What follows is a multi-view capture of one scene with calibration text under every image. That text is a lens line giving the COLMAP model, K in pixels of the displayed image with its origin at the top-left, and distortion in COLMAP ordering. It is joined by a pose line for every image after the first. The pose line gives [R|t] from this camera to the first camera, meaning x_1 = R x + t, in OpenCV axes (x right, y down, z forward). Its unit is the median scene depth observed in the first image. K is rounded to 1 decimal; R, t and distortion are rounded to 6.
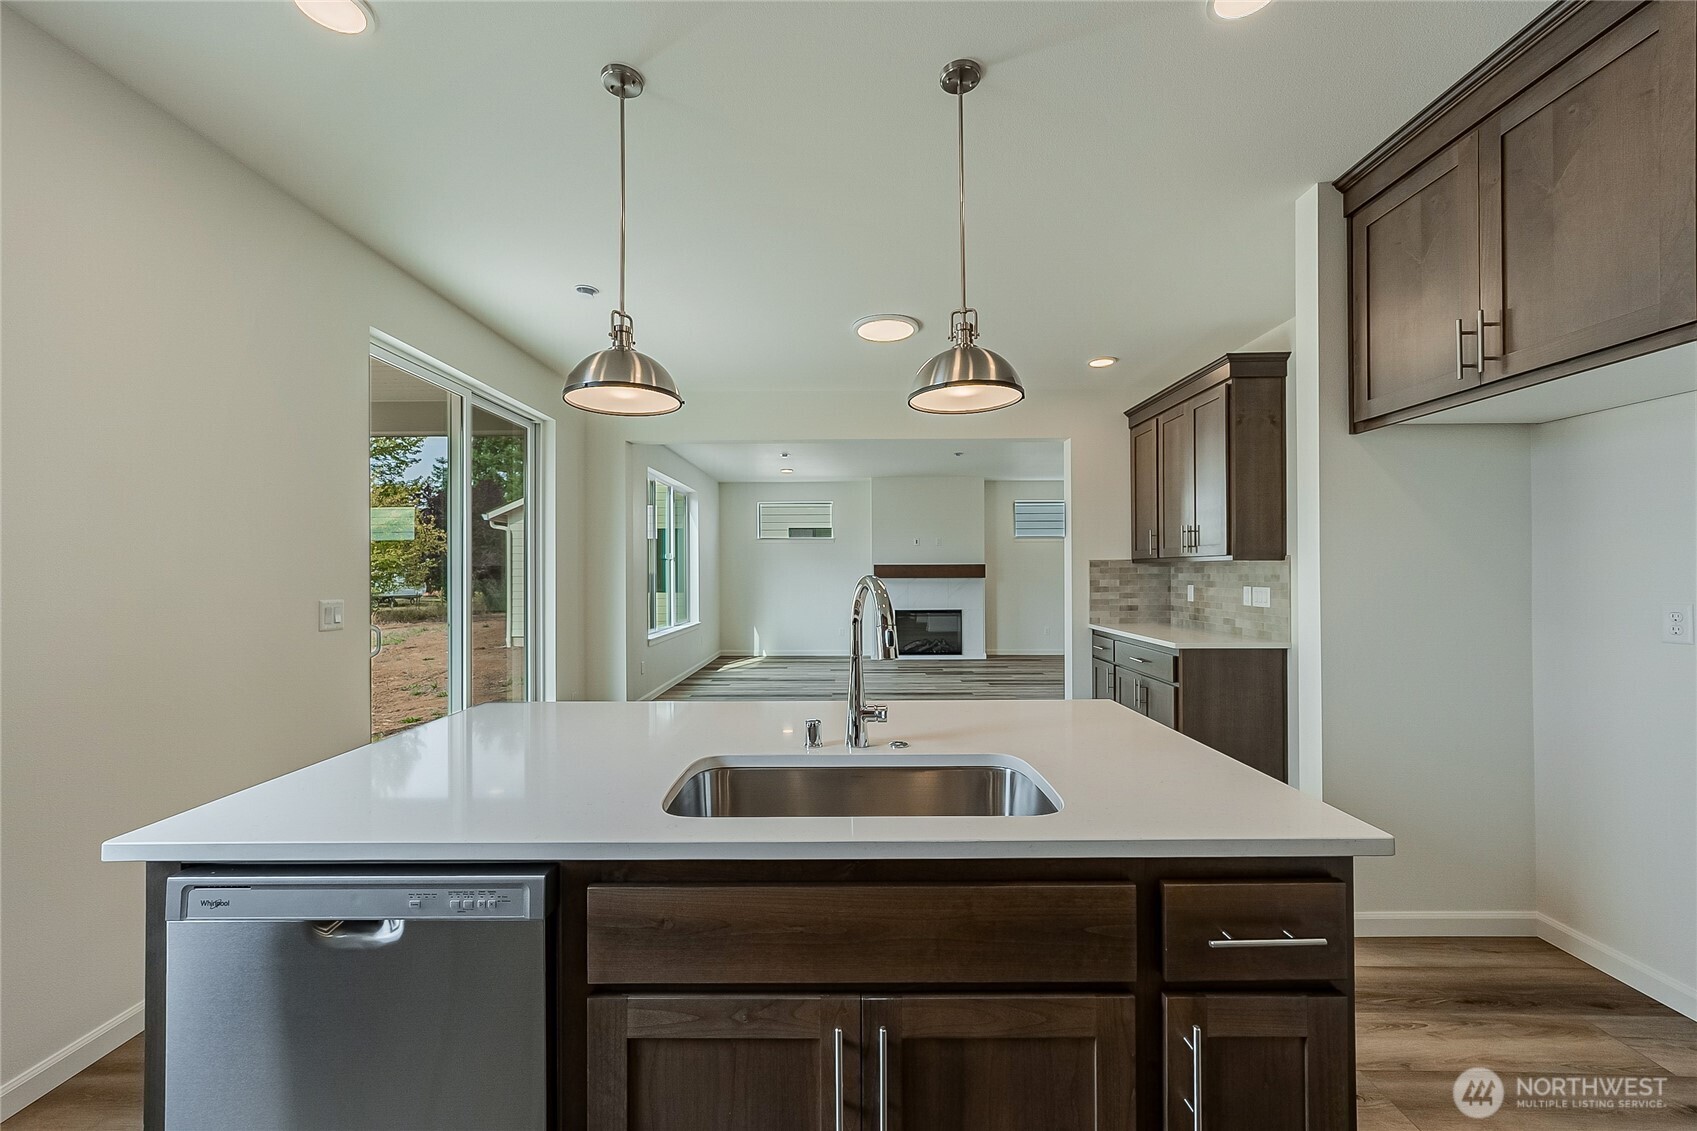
lens RADIAL K [[662.2, 0, 842.6], [0, 662.2, 568.3], [0, 0, 1]] dist [-0.000636, -0.000032]
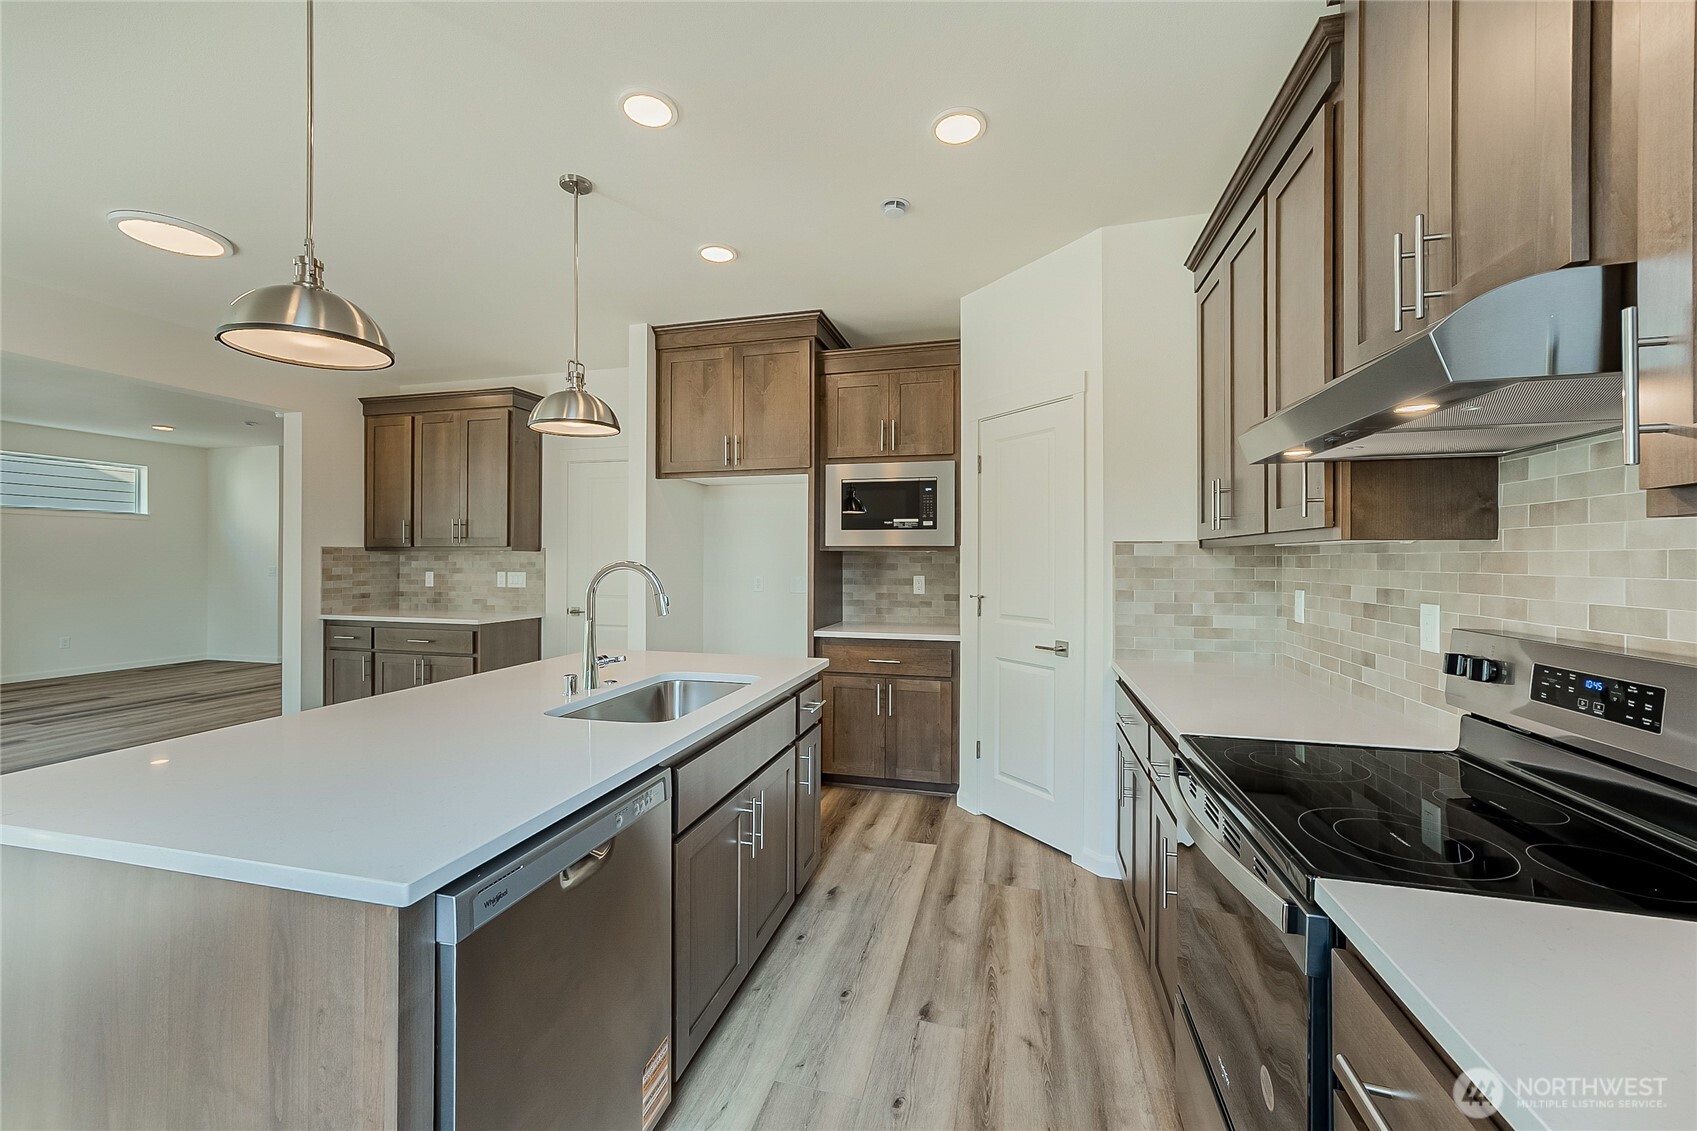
lens RADIAL K [[667.5, 0, 847.5], [0, 667.5, 558.1], [0, 0, 1]] dist [-0.000841, 0.000086]
pose [[0.236257, 0.007793, 0.971659, -0.441912], [-0.009637, 0.999937, -0.005676, 0.002696], [-0.971643, -0.008023, 0.236318, 0.068498]]
